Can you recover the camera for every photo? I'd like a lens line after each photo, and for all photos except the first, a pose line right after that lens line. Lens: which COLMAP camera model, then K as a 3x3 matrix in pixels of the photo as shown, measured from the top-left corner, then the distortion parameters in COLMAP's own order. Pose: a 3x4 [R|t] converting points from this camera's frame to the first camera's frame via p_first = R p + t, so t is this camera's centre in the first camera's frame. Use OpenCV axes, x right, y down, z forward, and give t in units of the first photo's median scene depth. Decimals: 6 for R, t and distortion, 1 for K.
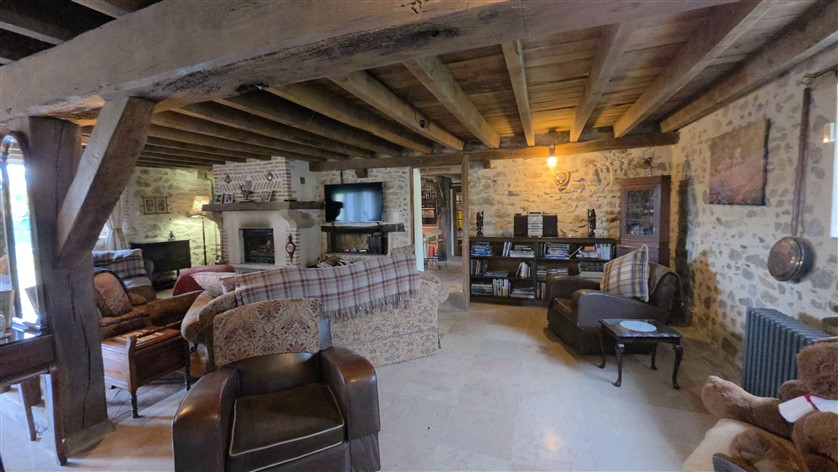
lens RADIAL K [[332.5, 0, 414.4], [0, 332.5, 234.6], [0, 0, 1]] dist [0.006625, -0.004739]
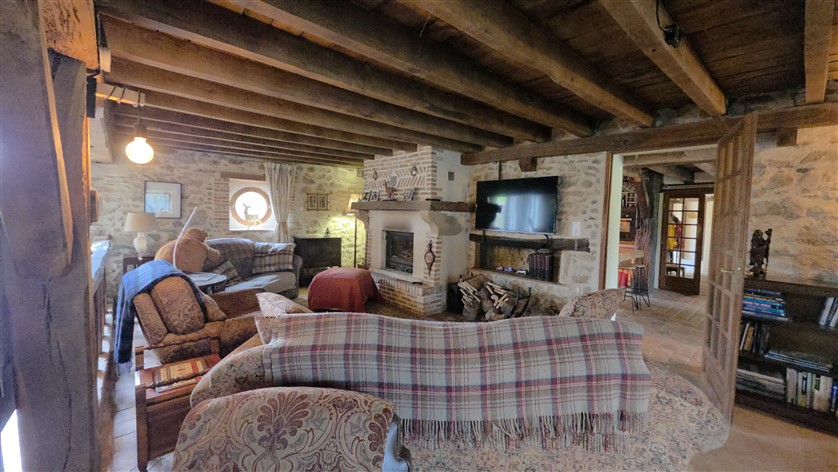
lens RADIAL K [[332.5, 0, 416.3], [0, 332.5, 234.4], [0, 0, 1]] dist [0.006625, -0.004739]
pose [[0.885960, 0.073584, -0.457887, -0.038630], [-0.082215, 0.996614, 0.001081, -0.018109], [0.456416, 0.036687, 0.889010, 0.302795]]
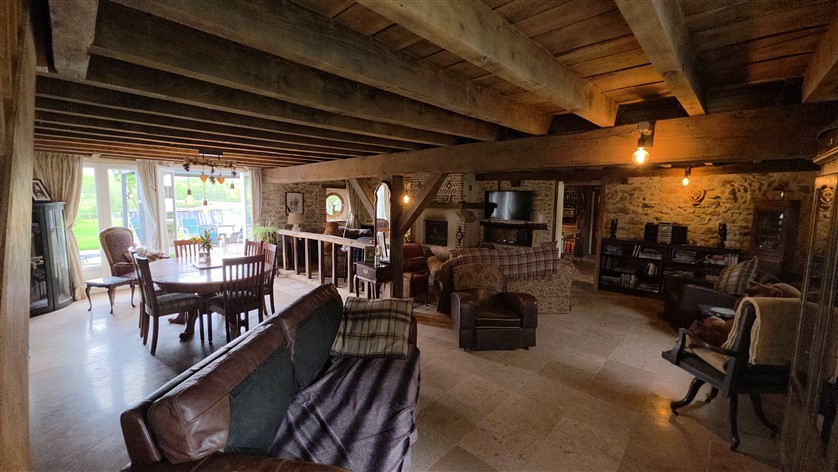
lens RADIAL K [[332.5, 0, 412.5], [0, 332.5, 234.2], [0, 0, 1]] dist [0.006625, -0.004739]
pose [[0.923659, 0.076157, -0.375571, -0.029865], [-0.065348, 0.997001, 0.041455, -0.014255], [0.377601, -0.013747, 0.925866, -0.445616]]
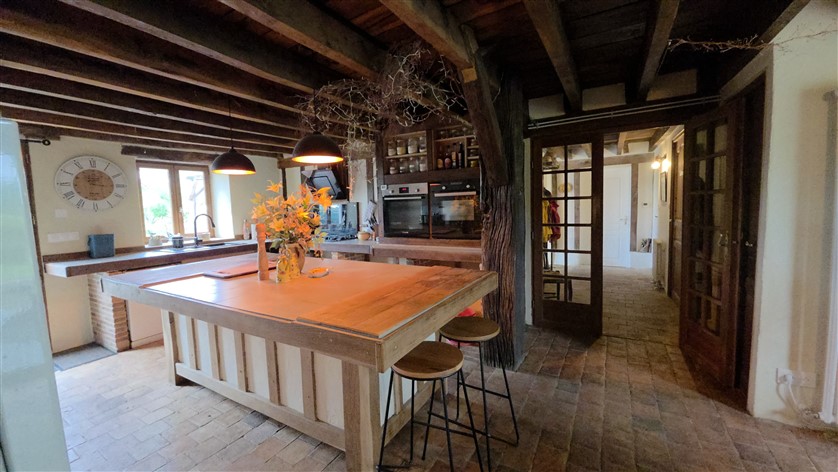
lens RADIAL K [[332.5, 0, 422.0], [0, 332.5, 231.7], [0, 0, 1]] dist [0.006625, -0.004739]
pose [[0.988837, 0.013499, -0.148386, 0.111961], [-0.012520, 0.999893, 0.007534, -0.082097], [0.148471, -0.005592, 0.988901, 1.309608]]
